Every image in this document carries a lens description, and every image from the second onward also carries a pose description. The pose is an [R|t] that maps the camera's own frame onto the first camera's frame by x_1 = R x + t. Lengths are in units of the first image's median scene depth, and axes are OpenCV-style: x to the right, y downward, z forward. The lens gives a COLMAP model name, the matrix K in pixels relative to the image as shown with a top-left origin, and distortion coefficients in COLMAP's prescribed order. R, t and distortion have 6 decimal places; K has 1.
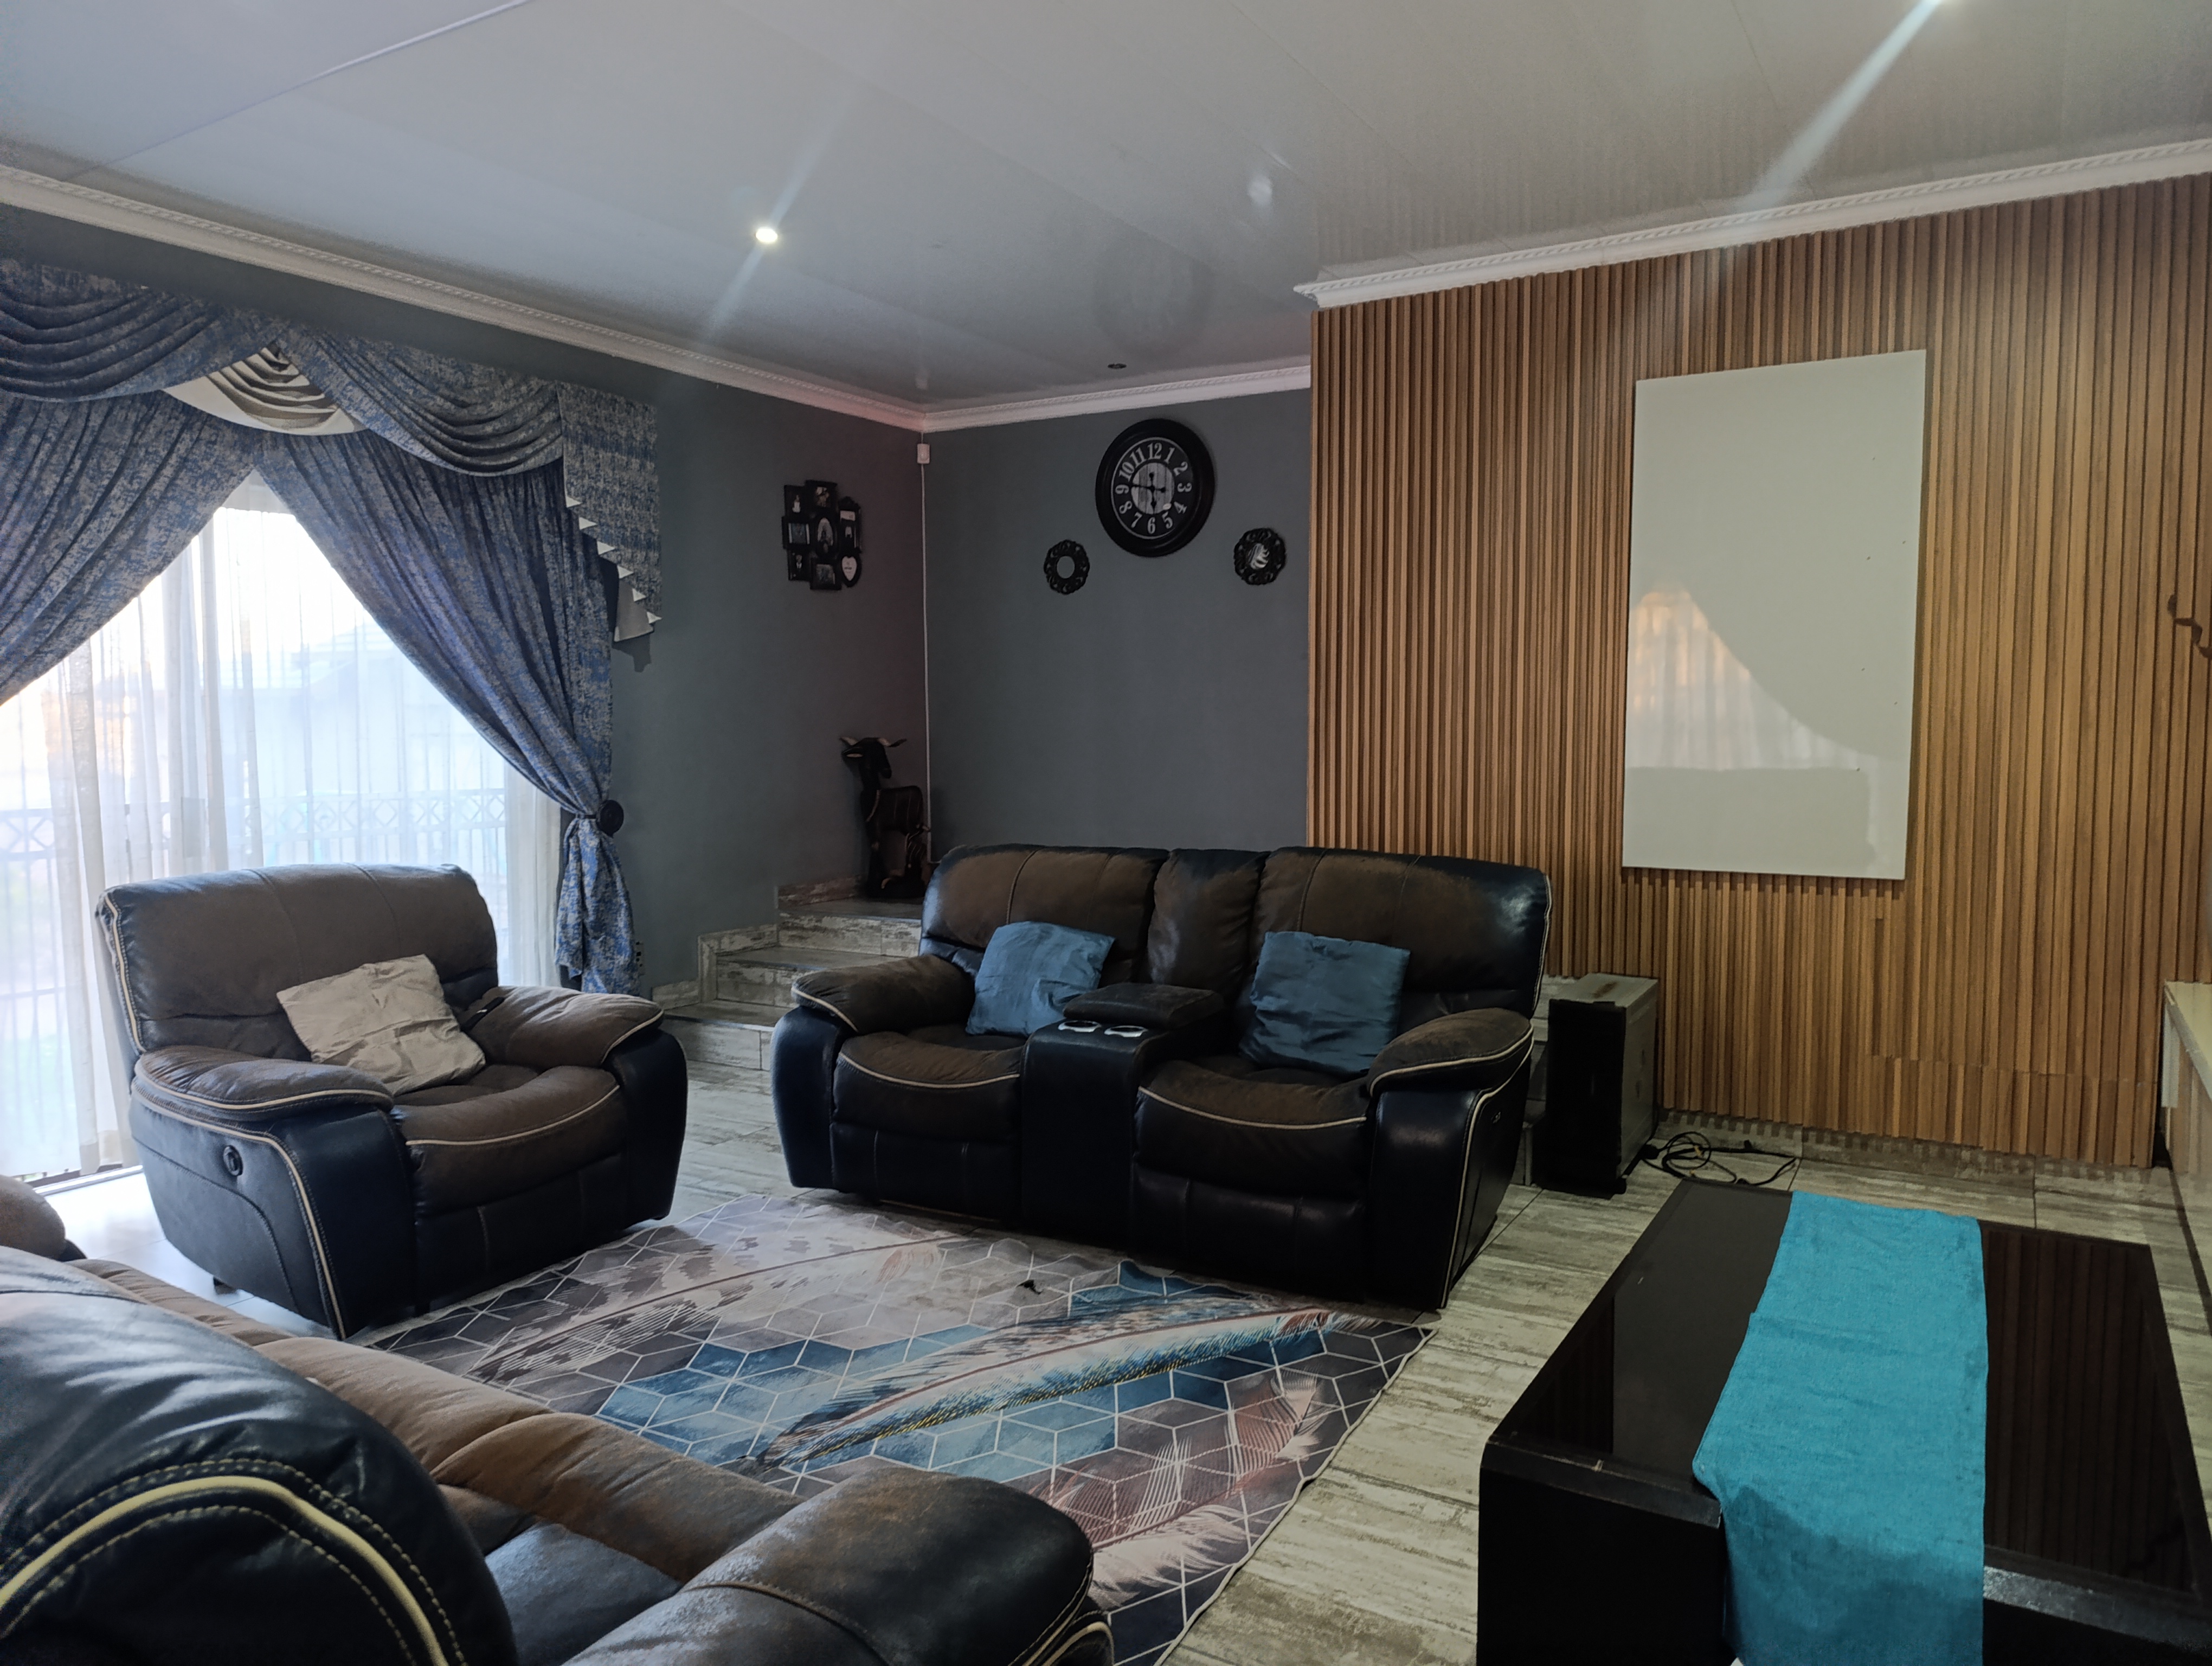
lens RADIAL K [[1517.3, 0, 1116.1], [0, 1517.3, 844.2], [0, 0, 1]] dist [0.038266, -0.042076]
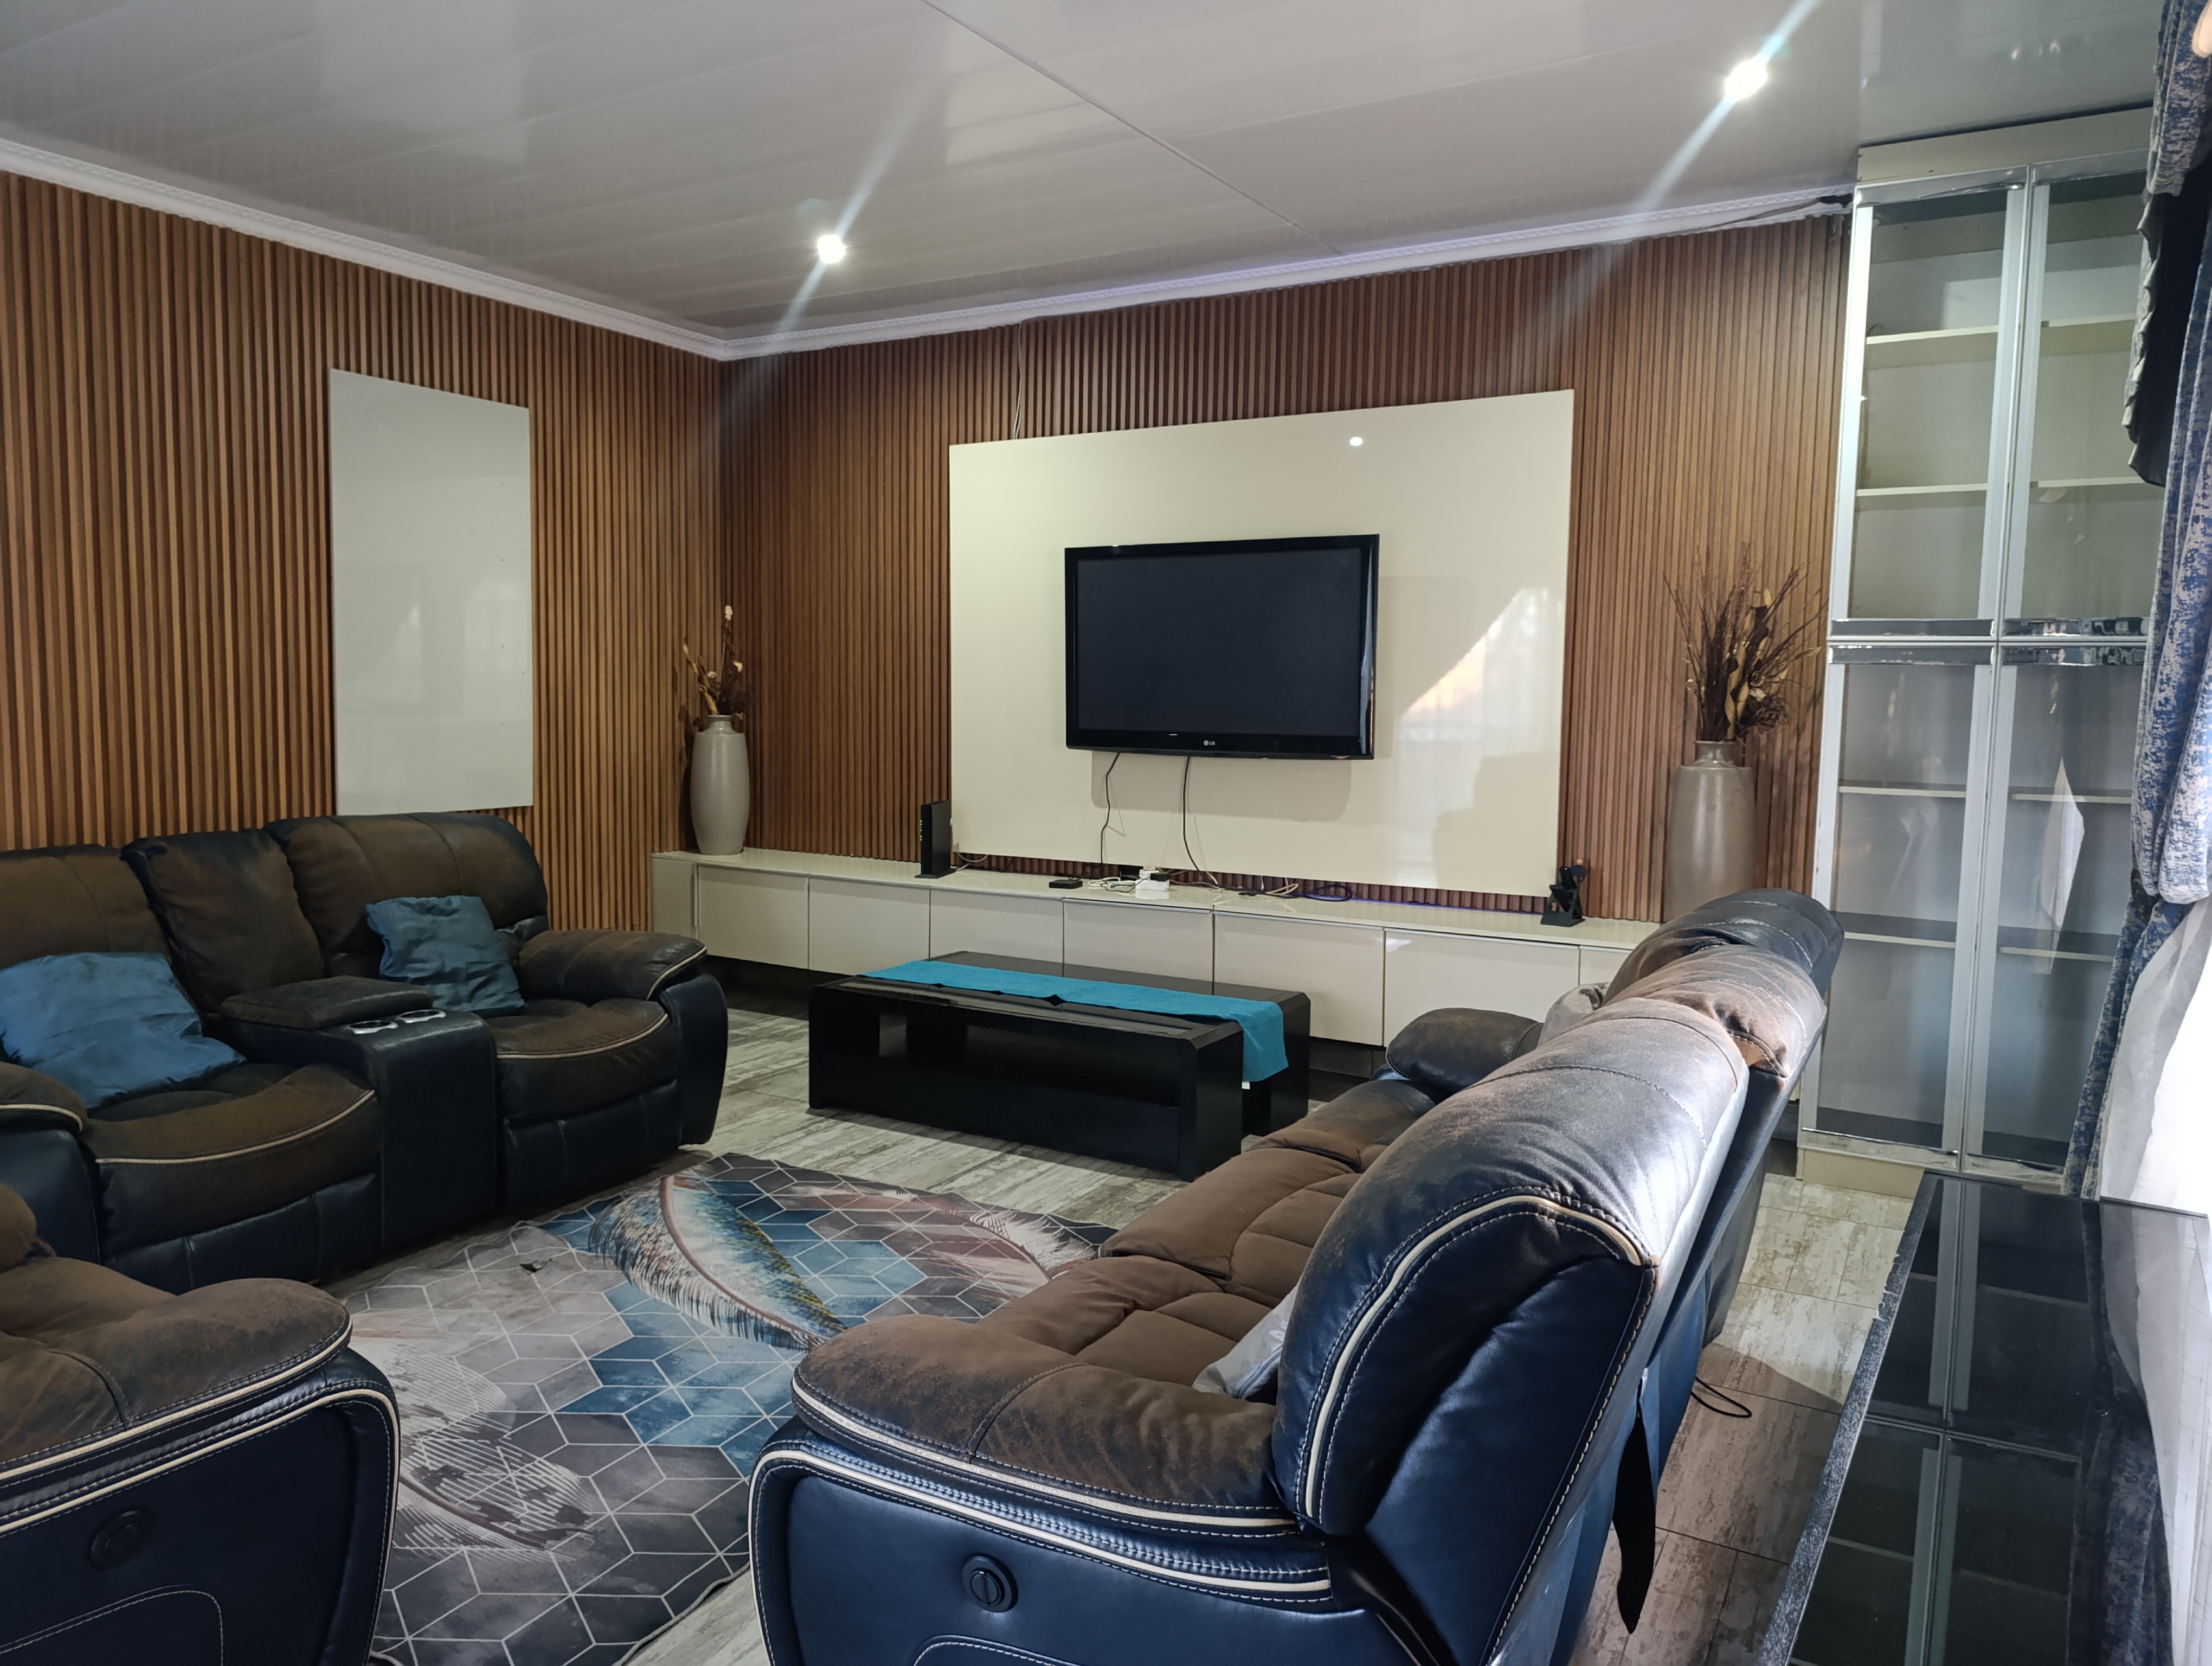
lens RADIAL K [[1517.3, 0, 1116.1], [0, 1517.3, 844.2], [0, 0, 1]] dist [0.038266, -0.042076]
pose [[-0.010652, -0.097844, 0.995145, -1.128718], [0.075080, 0.992314, 0.098370, -0.049743], [-0.997121, 0.075763, -0.003224, 0.689828]]
